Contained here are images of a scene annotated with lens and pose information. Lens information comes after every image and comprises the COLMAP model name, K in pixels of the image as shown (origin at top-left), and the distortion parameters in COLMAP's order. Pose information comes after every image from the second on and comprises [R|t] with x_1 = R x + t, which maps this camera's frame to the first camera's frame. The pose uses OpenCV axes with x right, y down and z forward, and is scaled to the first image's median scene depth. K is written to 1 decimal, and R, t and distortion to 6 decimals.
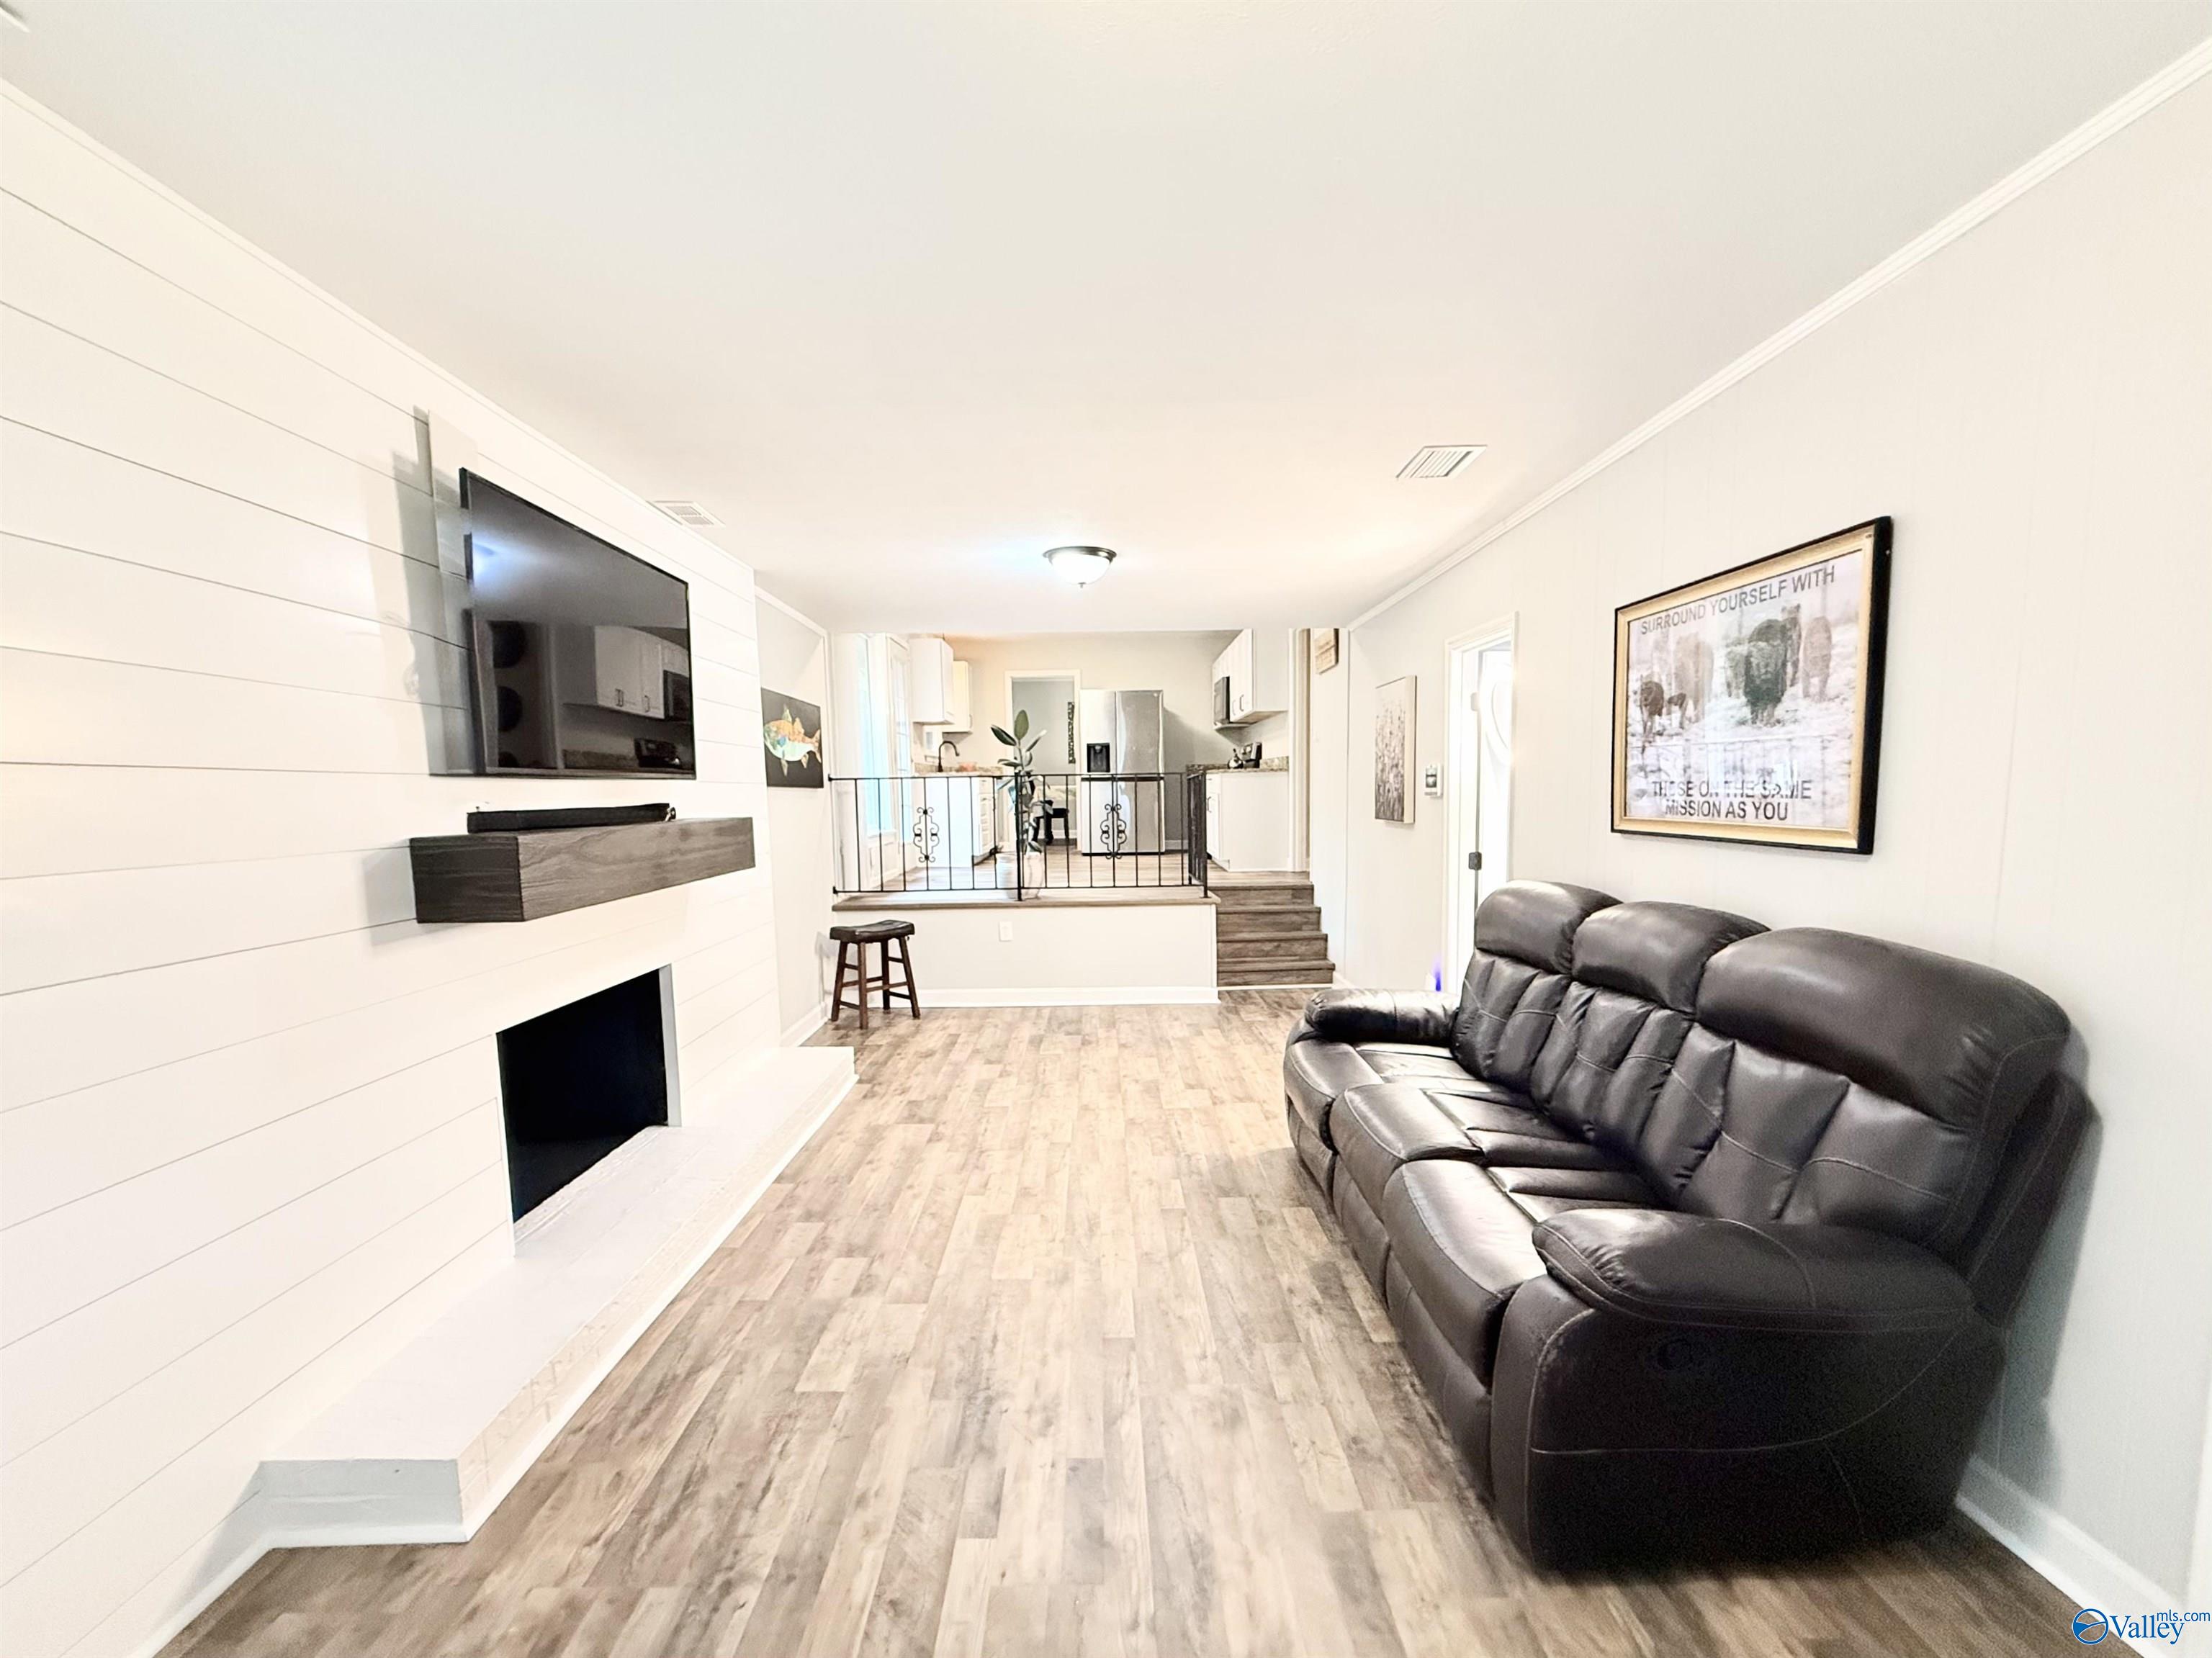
lens RADIAL K [[946.0, 0, 1089.0], [0, 946.0, 783.4], [0, 0, 1]] dist [0.000626, 0.000335]
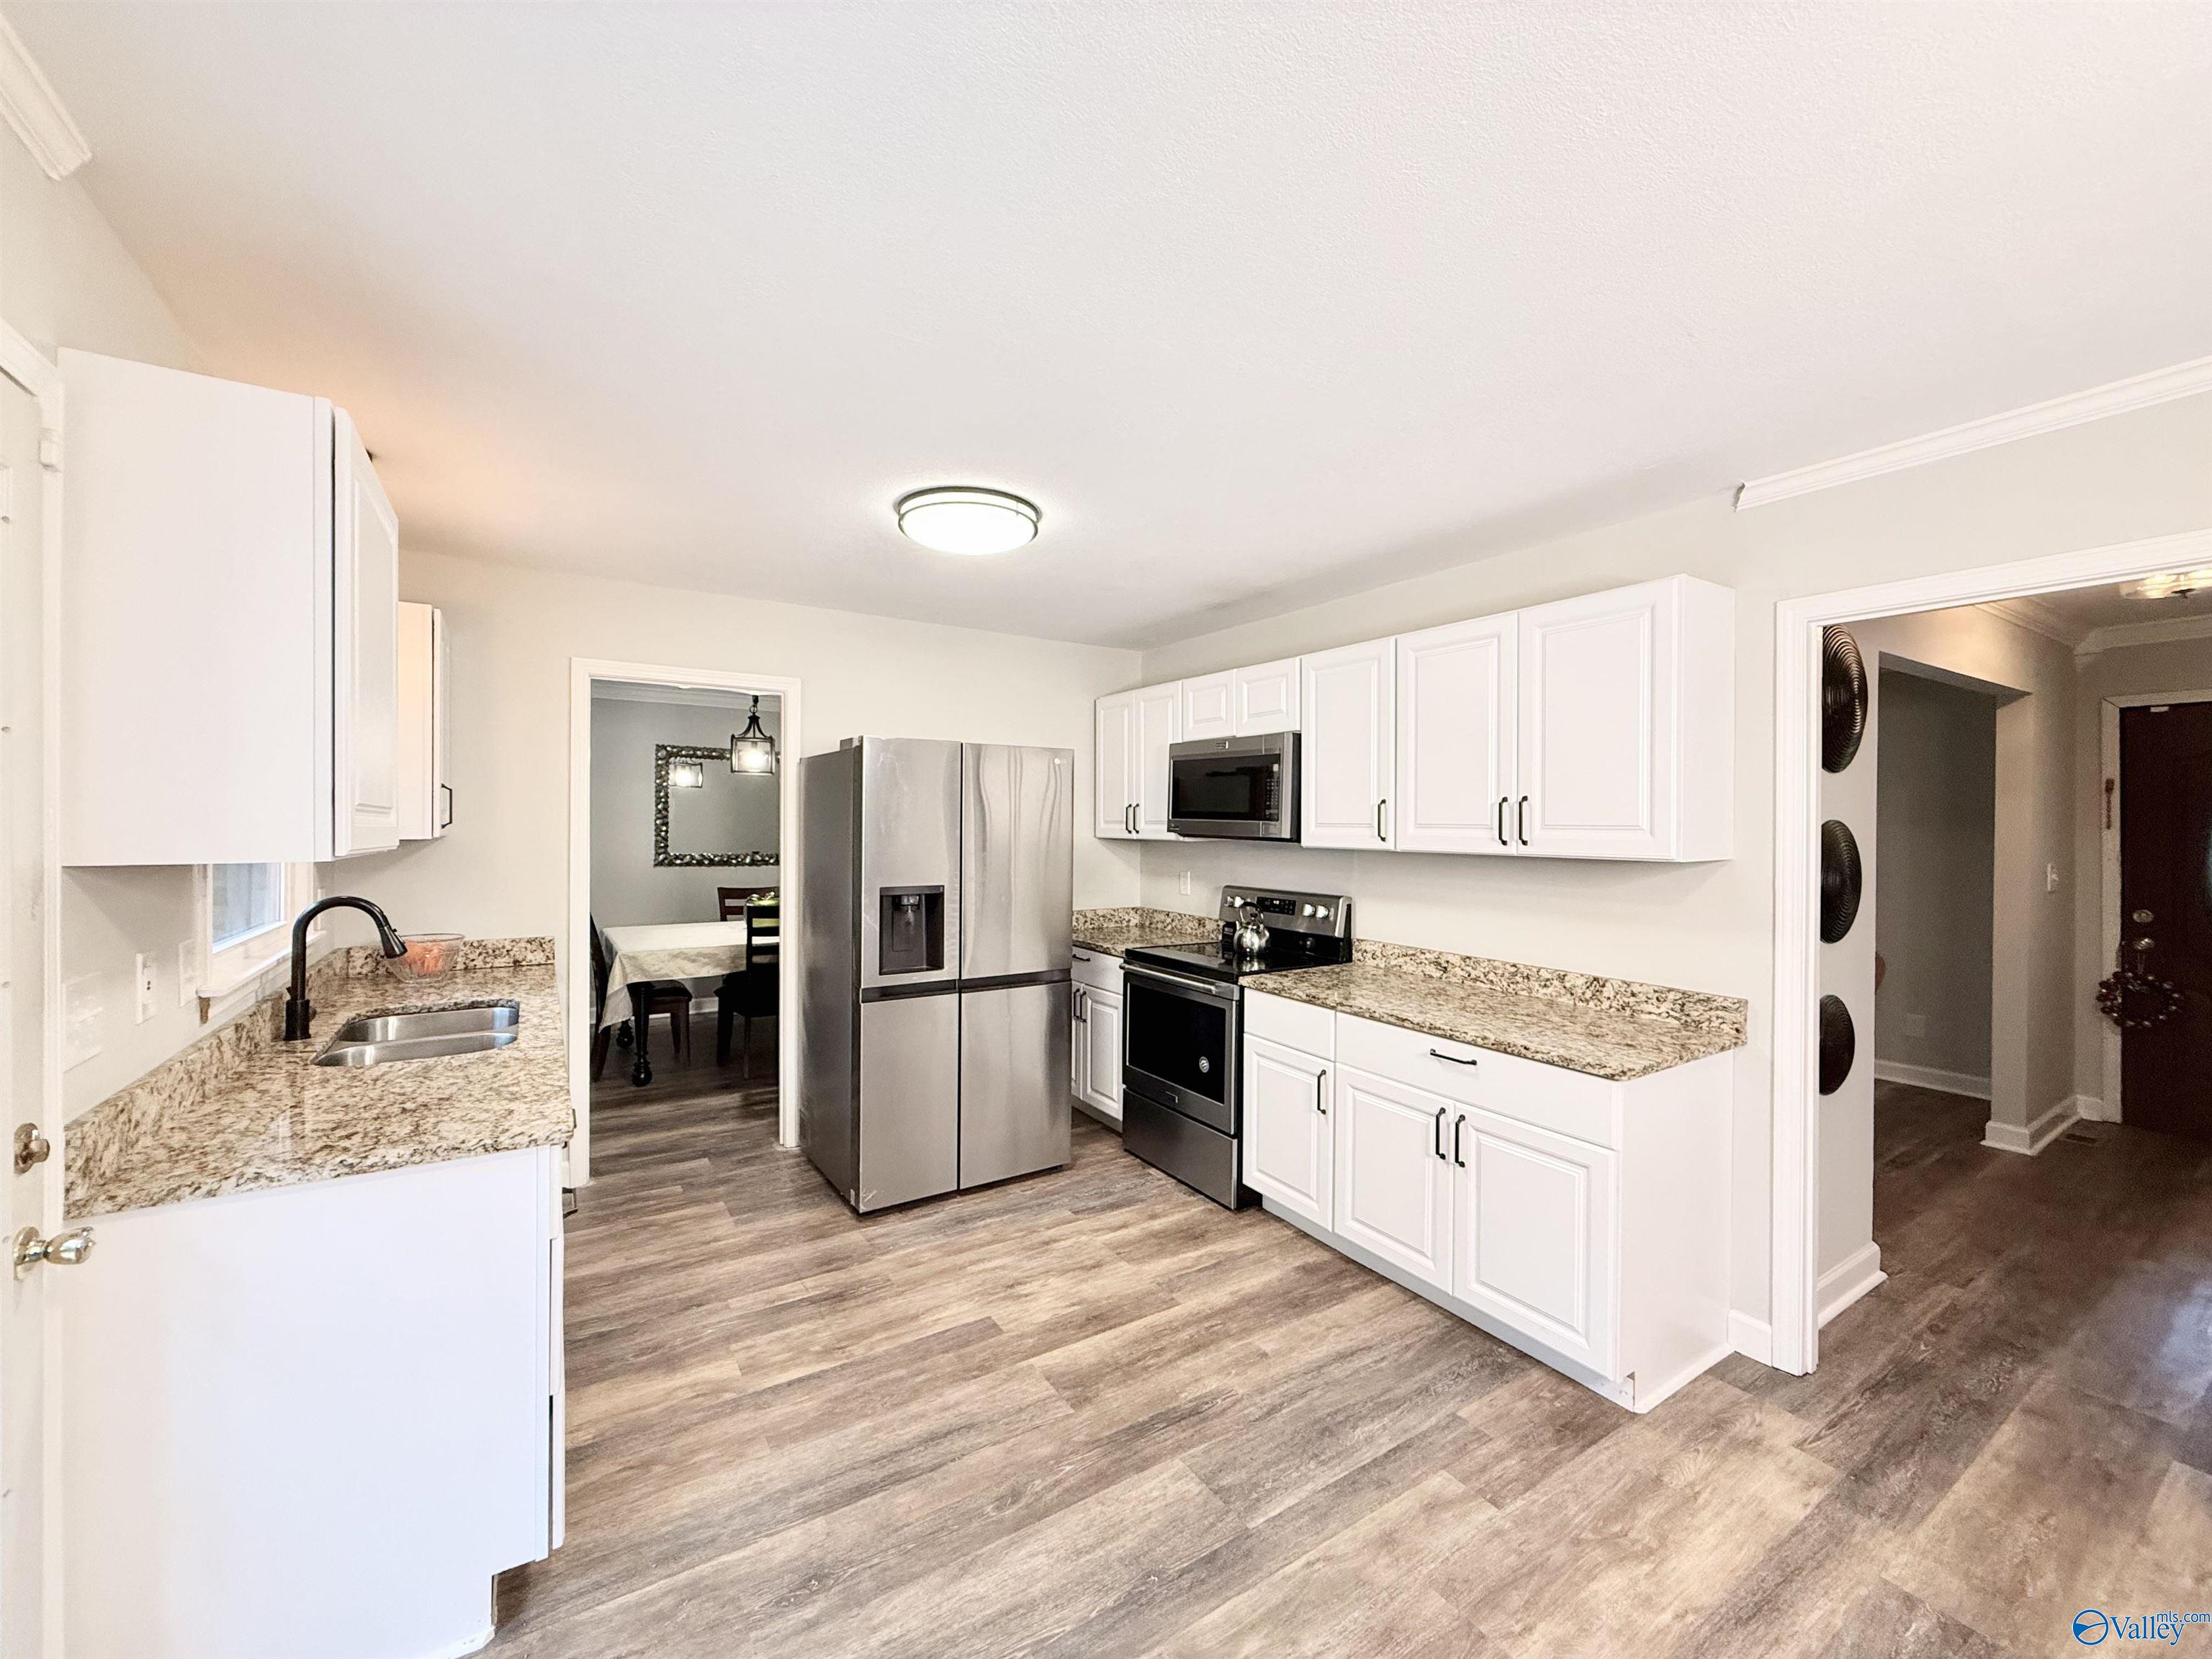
lens RADIAL K [[878.5, 0, 1097.9], [0, 878.5, 827.9], [0, 0, 1]] dist [-0.000073, 0.000408]
pose [[0.836218, 0.015109, 0.548189, -0.318772], [-0.018960, 0.999819, 0.001366, -0.192586], [-0.548069, -0.011536, 0.836354, 2.020270]]
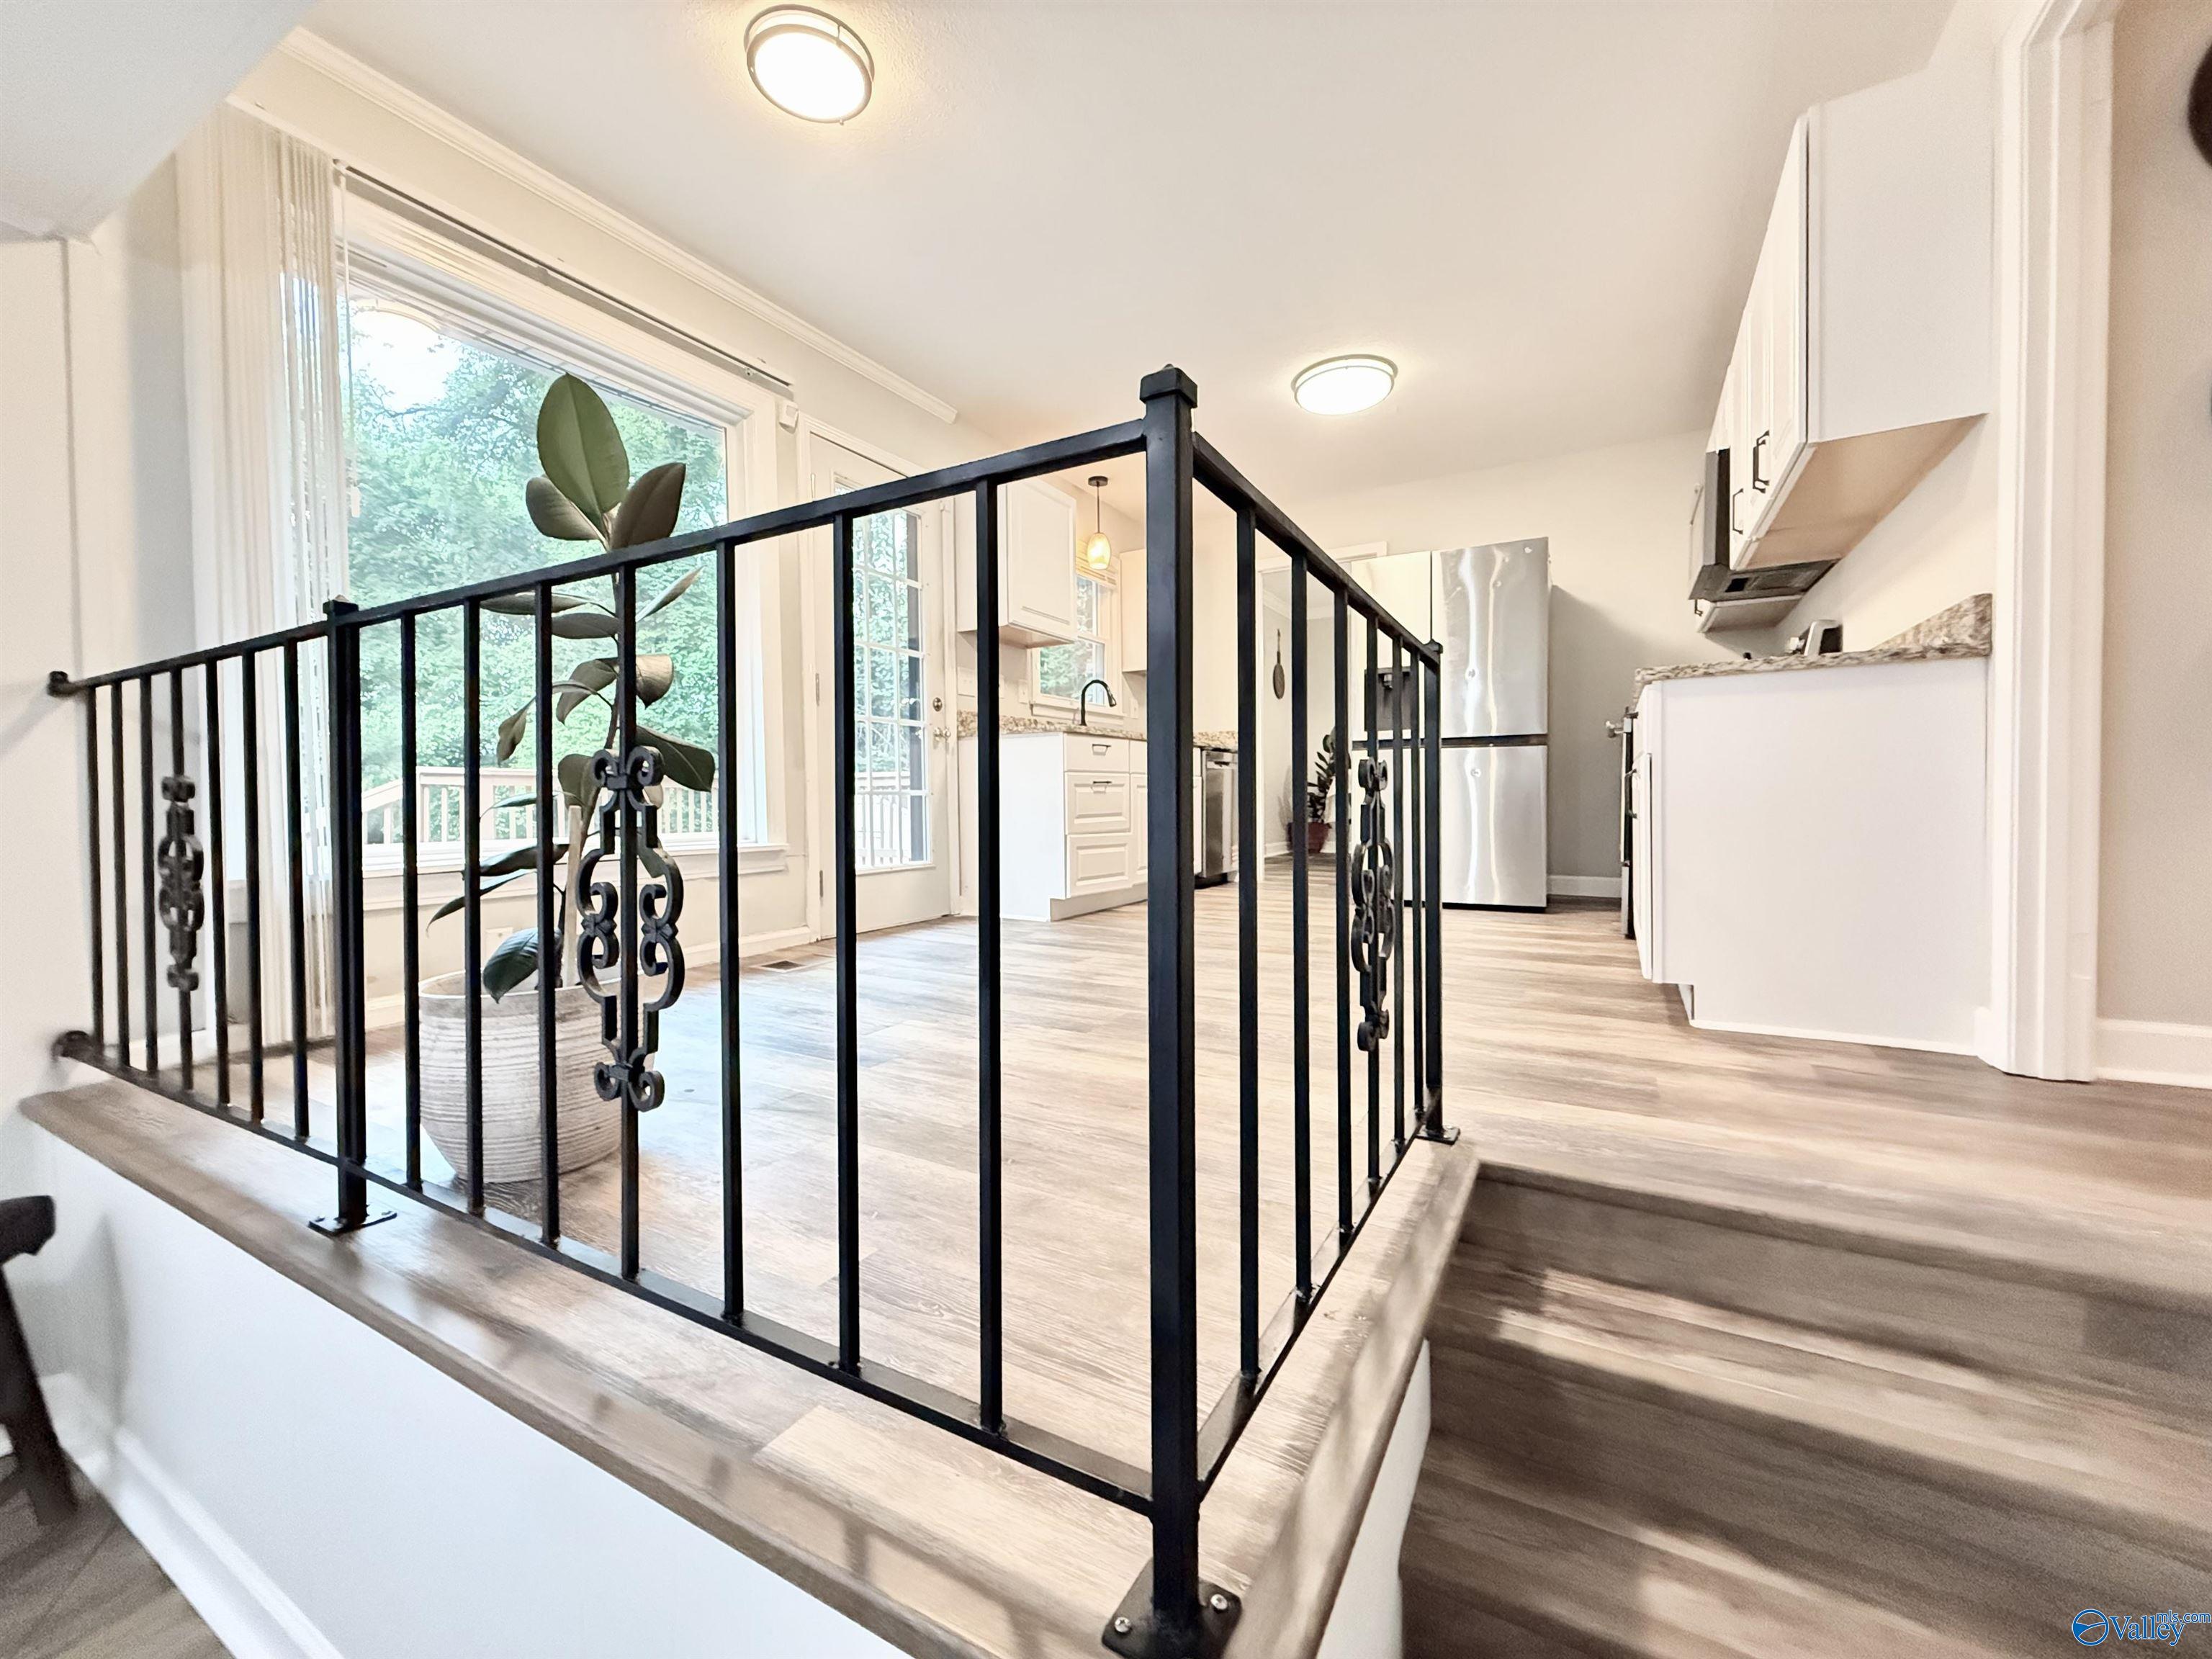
lens RADIAL K [[882.1, 0, 1097.1], [0, 882.1, 821.6], [0, 0, 1]] dist [0.002065, 0.000234]
pose [[0.872147, 0.015403, -0.489001, 0.283725], [0.001491, 0.999416, 0.034140, 0.051291], [0.489242, -0.030504, 0.871615, 1.591476]]
